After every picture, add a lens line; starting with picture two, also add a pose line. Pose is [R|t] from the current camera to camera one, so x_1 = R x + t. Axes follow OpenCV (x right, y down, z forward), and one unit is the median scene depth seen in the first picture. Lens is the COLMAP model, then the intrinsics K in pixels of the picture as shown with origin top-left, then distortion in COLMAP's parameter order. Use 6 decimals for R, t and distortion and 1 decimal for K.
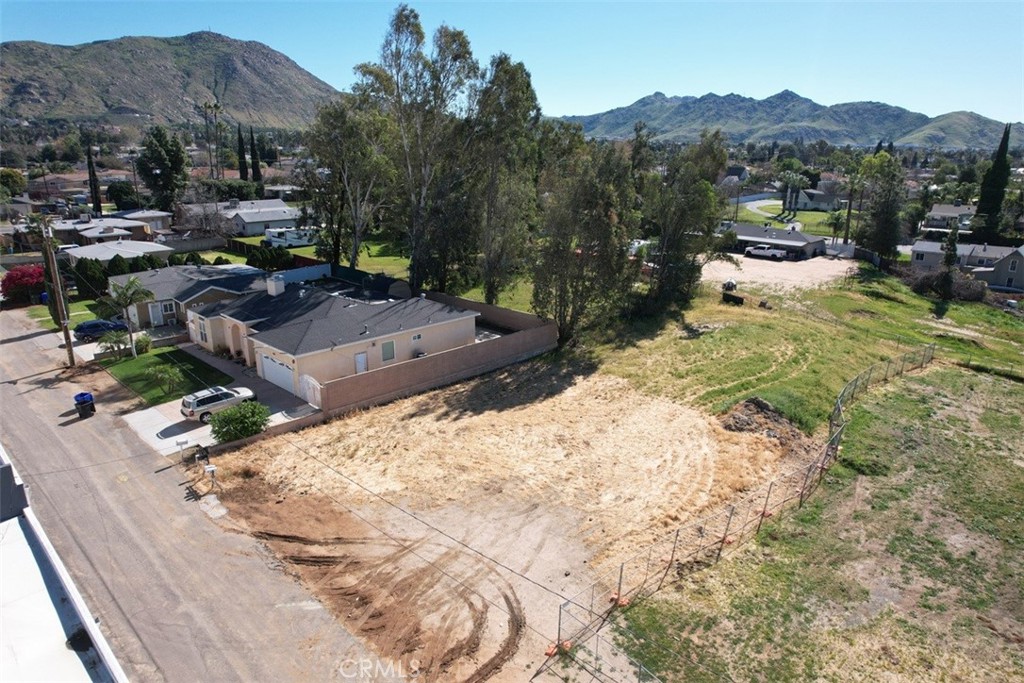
lens RADIAL K [[654.2, 0, 514.8], [0, 654.2, 342.8], [0, 0, 1]] dist [-0.079838, 0.071527]
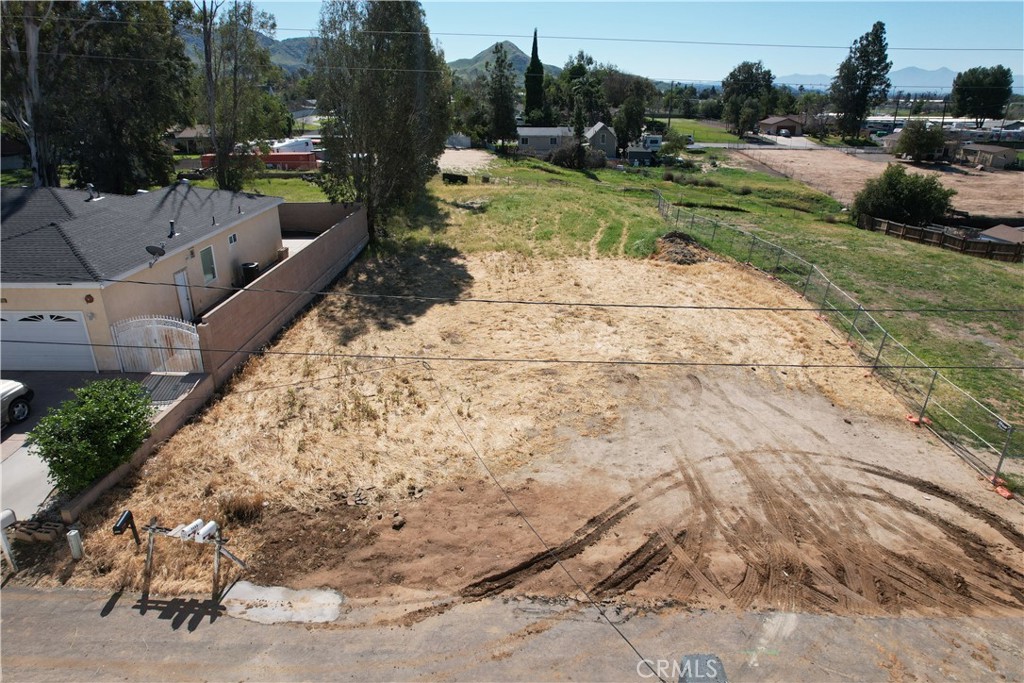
lens RADIAL K [[654.2, 0, 514.8], [0, 654.2, 342.8], [0, 0, 1]] dist [-0.079838, 0.071527]
pose [[0.727140, -0.249844, 0.639411, -0.377096], [0.192680, 0.968258, 0.159222, 0.040654], [-0.658895, 0.007425, 0.752198, 0.393079]]
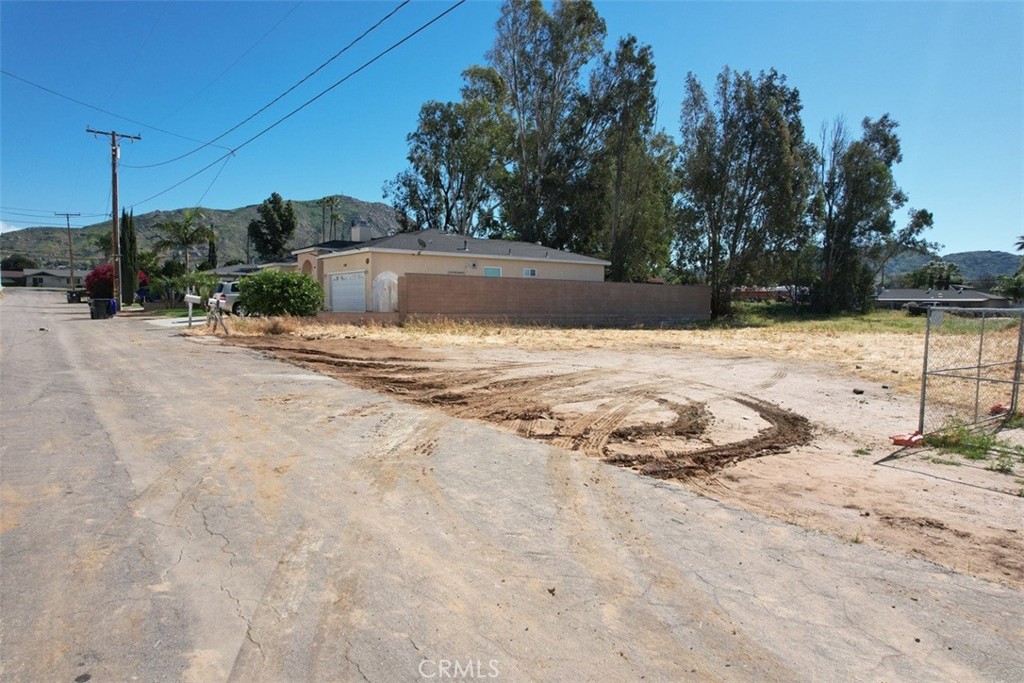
lens RADIAL K [[654.2, 0, 514.8], [0, 654.2, 342.8], [0, 0, 1]] dist [-0.079838, 0.071527]
pose [[0.988323, 0.011631, -0.151931, -0.051457], [-0.045583, 0.973990, -0.221957, 0.248920], [0.145398, 0.226291, 0.963147, 0.292389]]
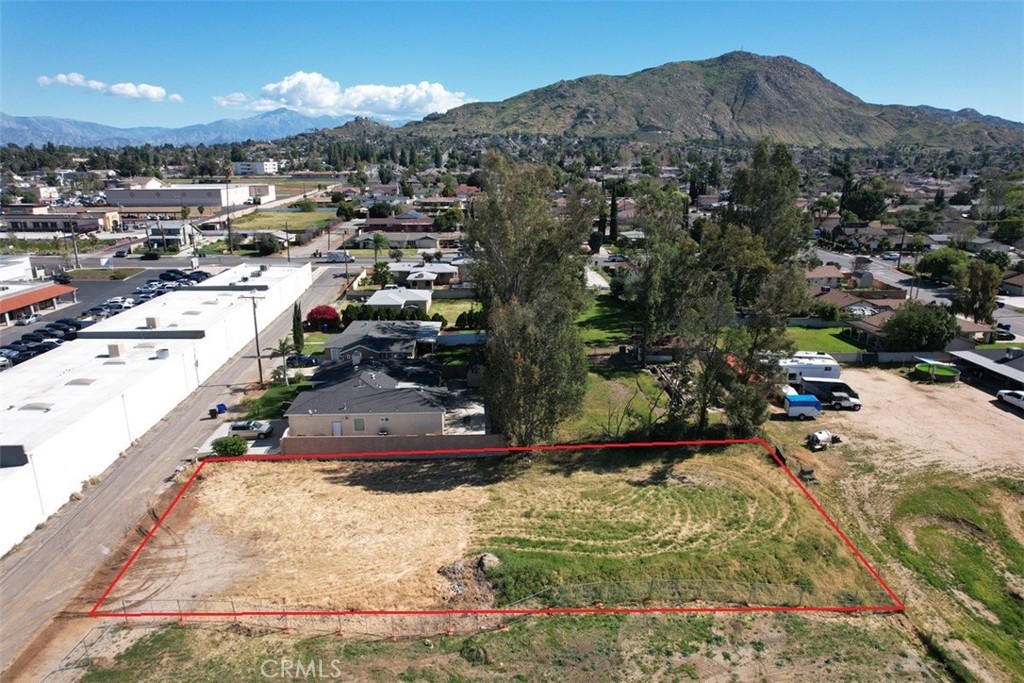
lens RADIAL K [[654.2, 0, 514.8], [0, 654.2, 342.8], [0, 0, 1]] dist [-0.079838, 0.071527]
pose [[0.738710, 0.181435, -0.649144, 0.936548], [-0.191230, 0.979931, 0.056275, -0.304191], [0.646327, 0.082565, 0.758581, 0.130048]]
